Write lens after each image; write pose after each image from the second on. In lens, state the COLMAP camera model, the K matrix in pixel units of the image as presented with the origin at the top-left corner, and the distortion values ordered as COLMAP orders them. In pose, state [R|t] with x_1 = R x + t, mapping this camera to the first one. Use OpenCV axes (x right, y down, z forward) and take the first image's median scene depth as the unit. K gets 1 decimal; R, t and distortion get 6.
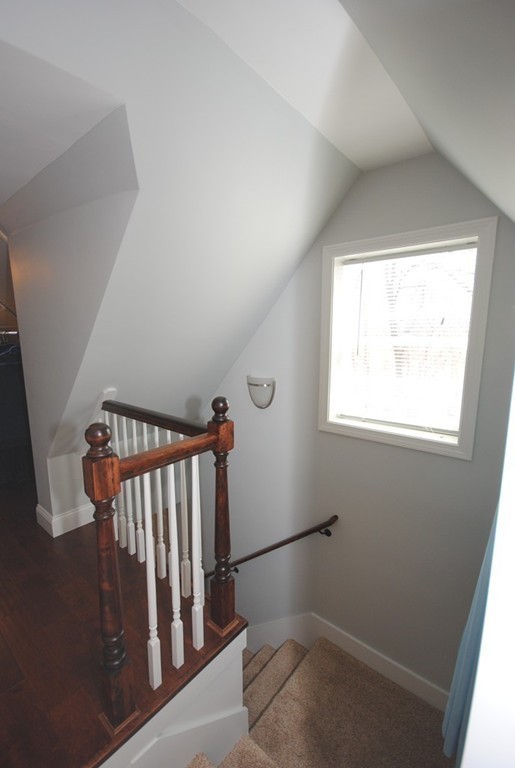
lens RADIAL K [[338.9, 0, 257.0], [0, 338.9, 384.6], [0, 0, 1]] dist [-0.000289, -0.000019]
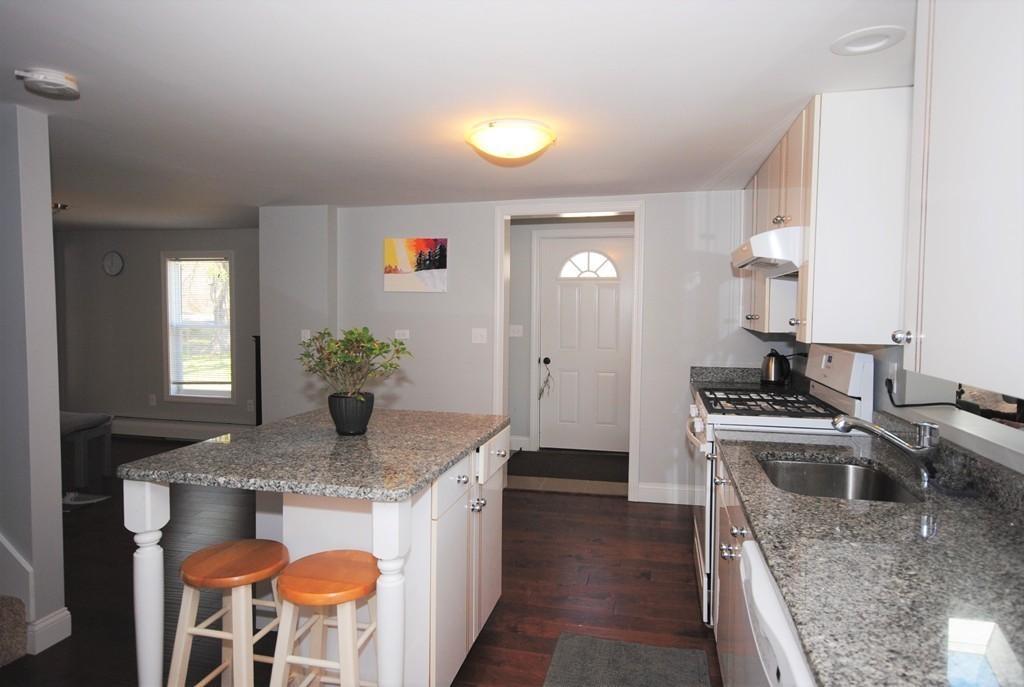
lens RADIAL K [[599.3, 0, 513.9], [0, 599.3, 340.7], [0, 0, 1]] dist [0.003515, 0.000480]
pose [[0.894987, -0.022077, 0.445545, 0.500511], [0.071438, 0.992978, -0.094297, 0.286129], [-0.440335, 0.116224, 0.890279, -1.994377]]
